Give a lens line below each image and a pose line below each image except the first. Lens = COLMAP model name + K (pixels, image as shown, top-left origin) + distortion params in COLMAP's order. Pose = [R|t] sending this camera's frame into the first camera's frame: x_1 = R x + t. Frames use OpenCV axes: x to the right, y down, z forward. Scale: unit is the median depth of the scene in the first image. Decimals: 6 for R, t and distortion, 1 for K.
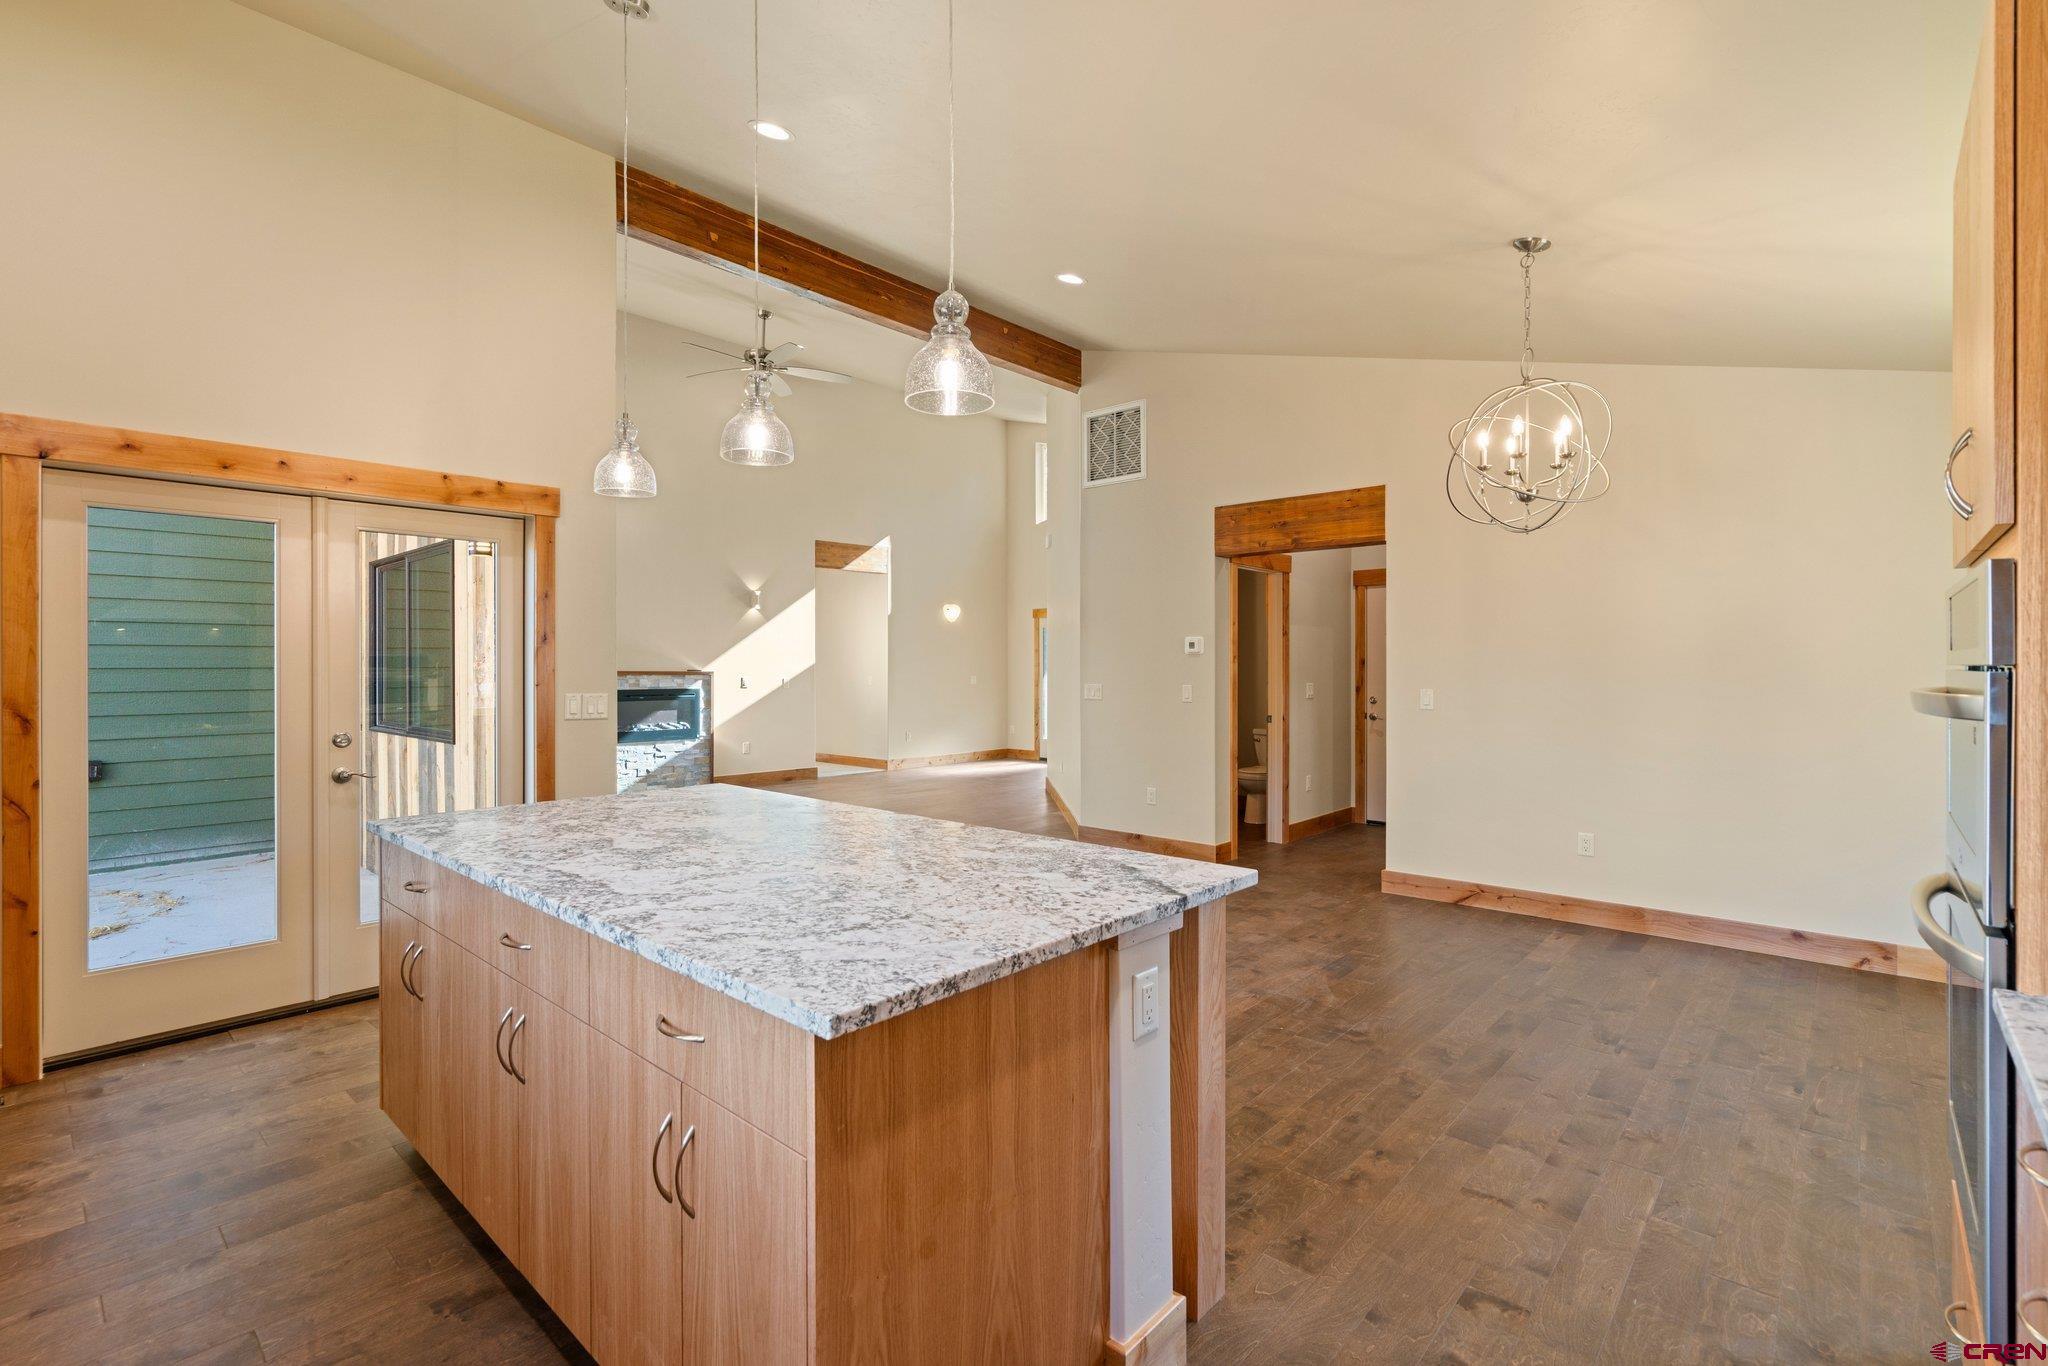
lens RADIAL K [[928.6, 0, 1020.9], [0, 928.6, 666.3], [0, 0, 1]] dist [-0.004738, 0.002540]
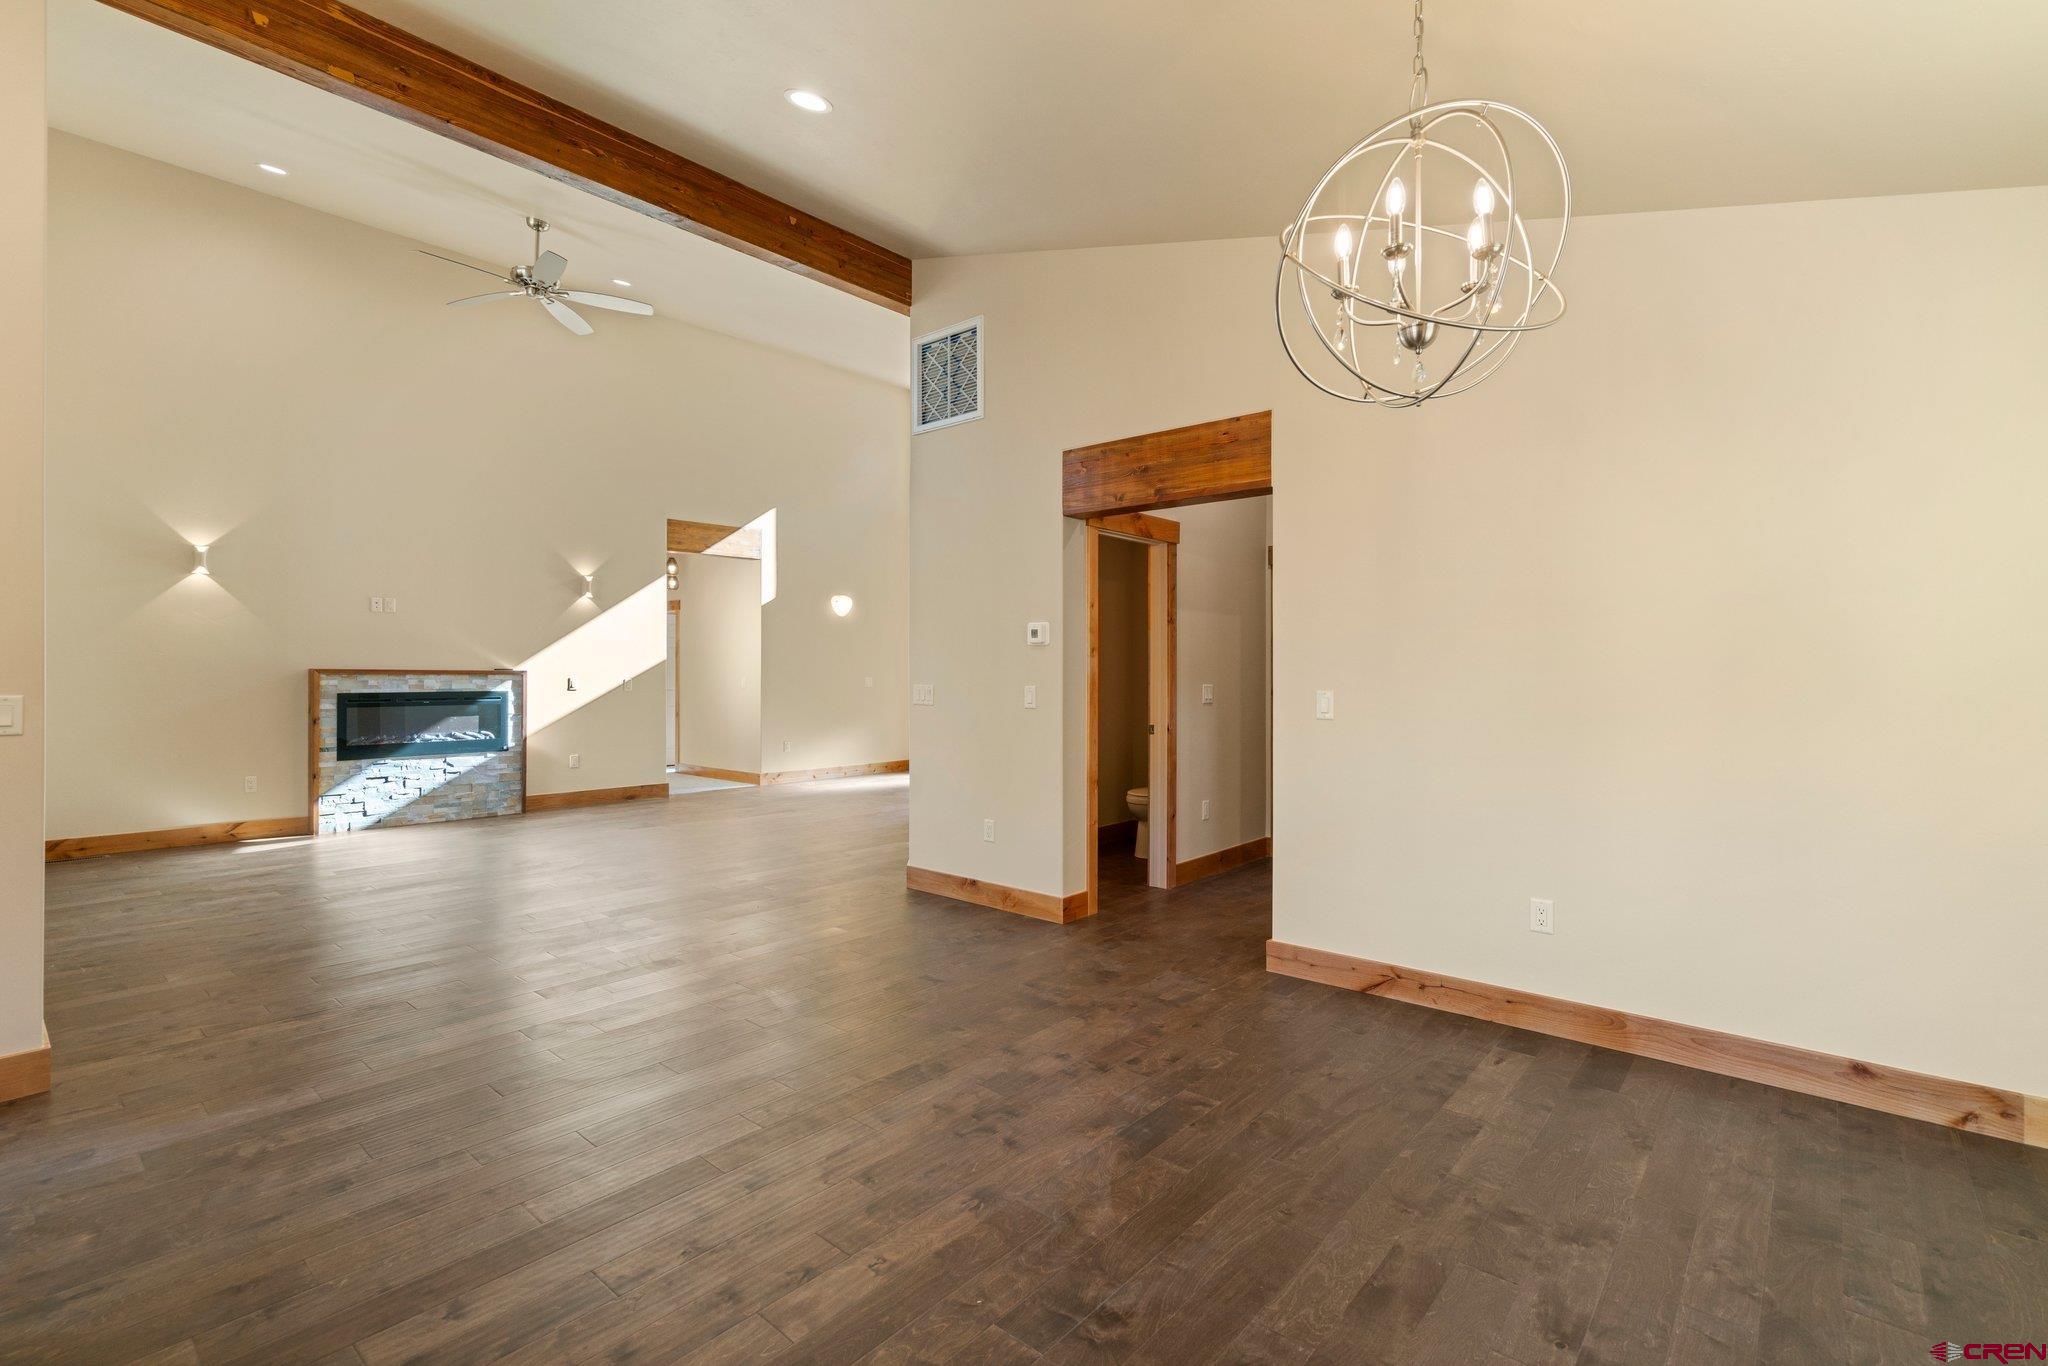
lens RADIAL K [[928.6, 0, 1018.5], [0, 928.6, 667.2], [0, 0, 1]] dist [-0.004738, 0.002540]
pose [[0.999867, 0.001295, 0.016260, 0.155403], [-0.001237, 0.999993, -0.003578, 0.007469], [-0.016265, 0.003557, 0.999861, 0.235222]]
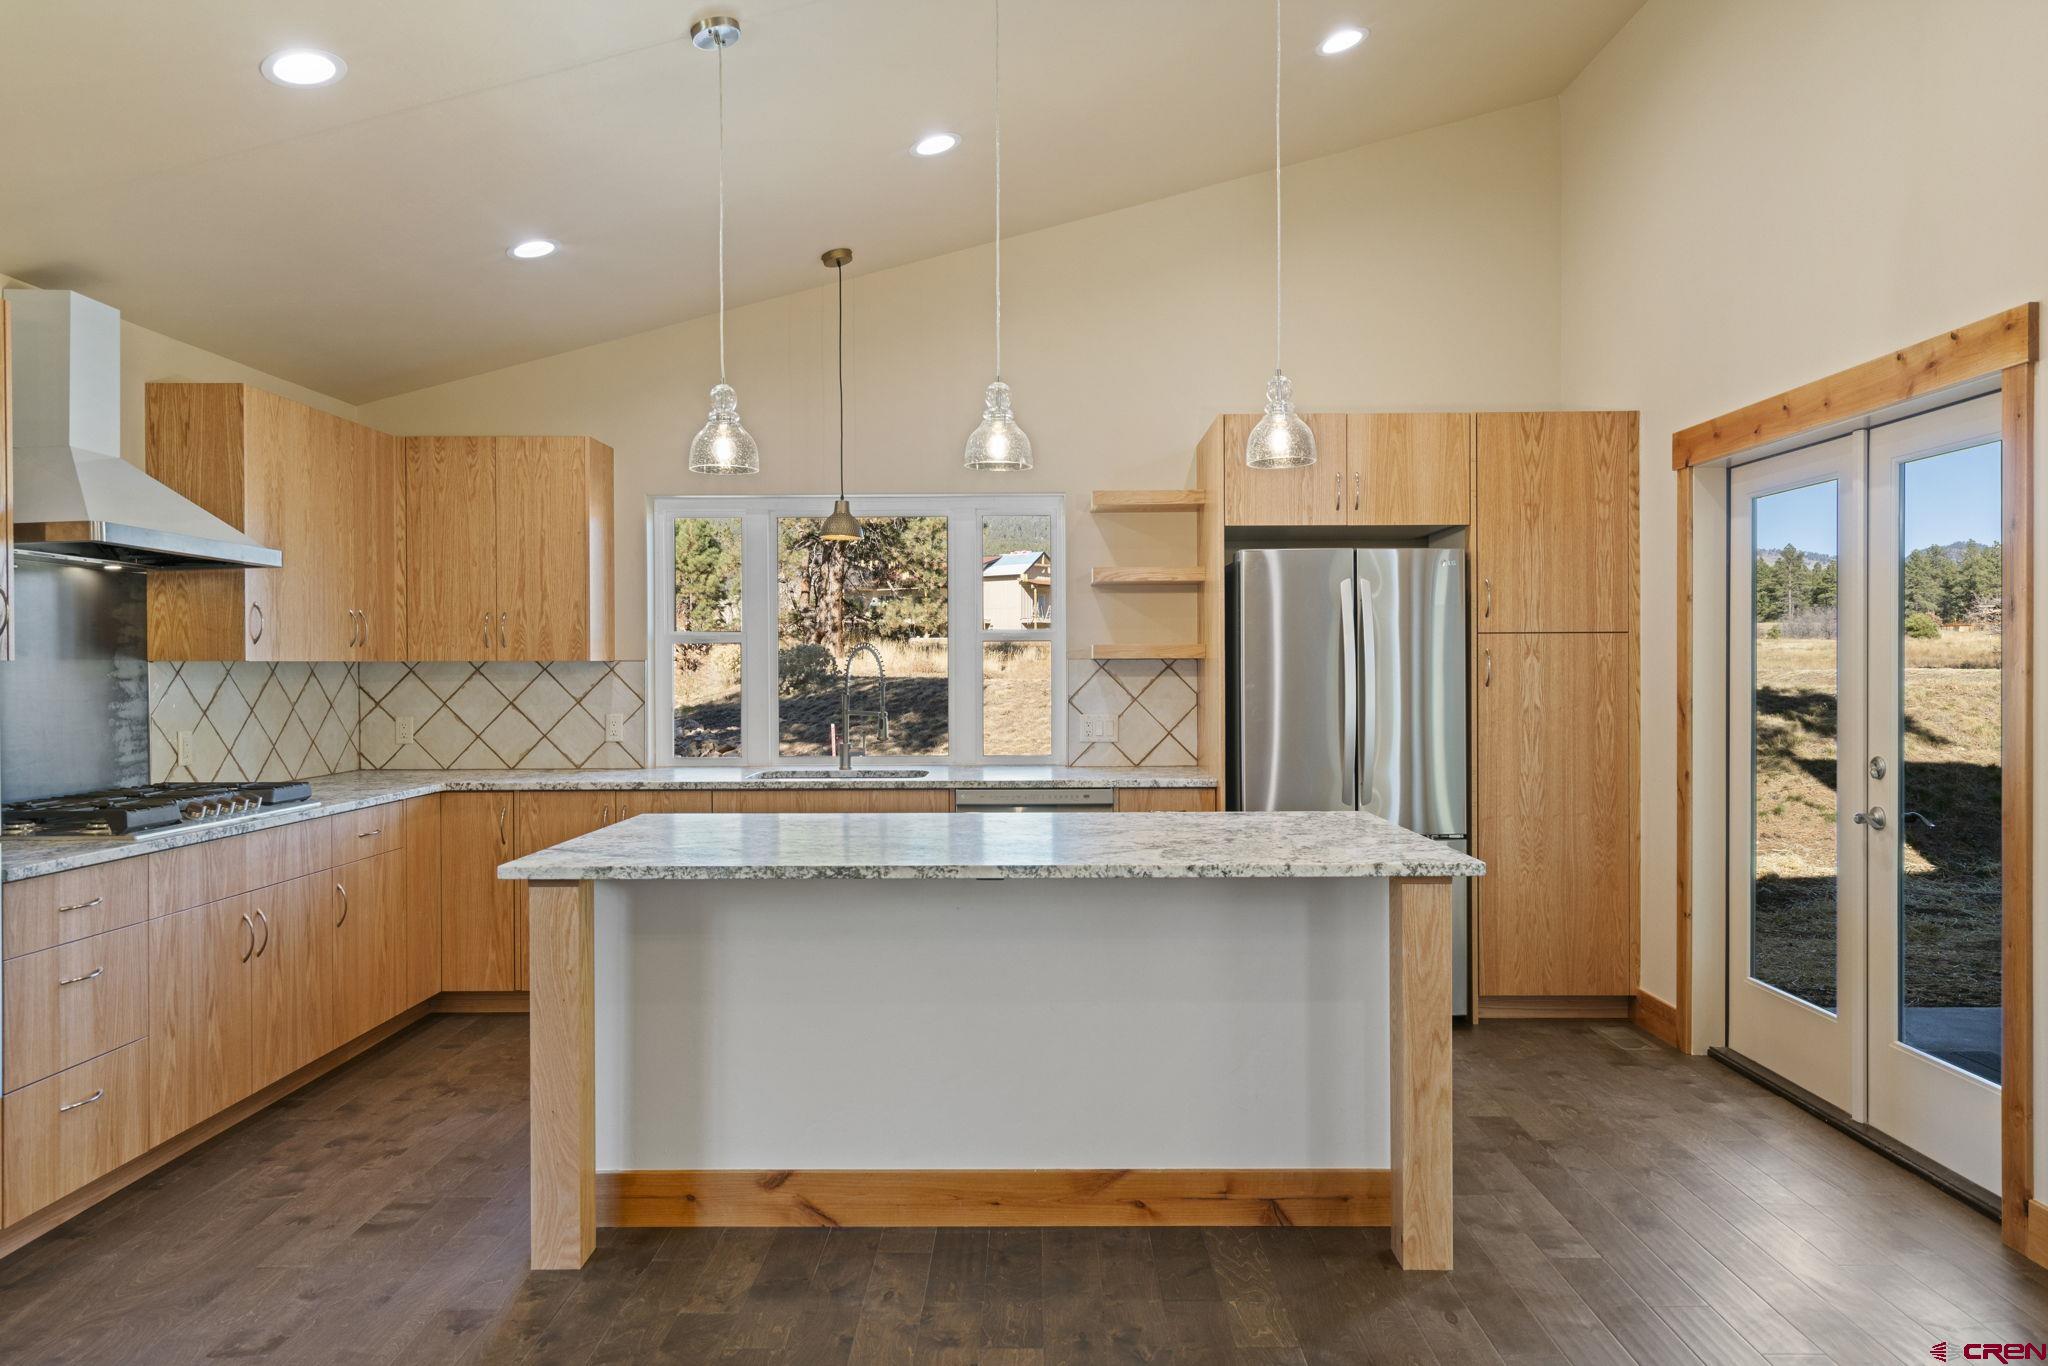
lens RADIAL K [[1365.3, 0, 1025.1], [0, 1365.3, 671.9], [0, 0, 1]] dist [0.009992, -0.000133]
pose [[-0.748900, 0.007241, -0.662643, 0.250441], [0.004866, 0.999973, 0.005427, -0.001563], [0.662665, 0.000839, -0.748916, 0.769958]]
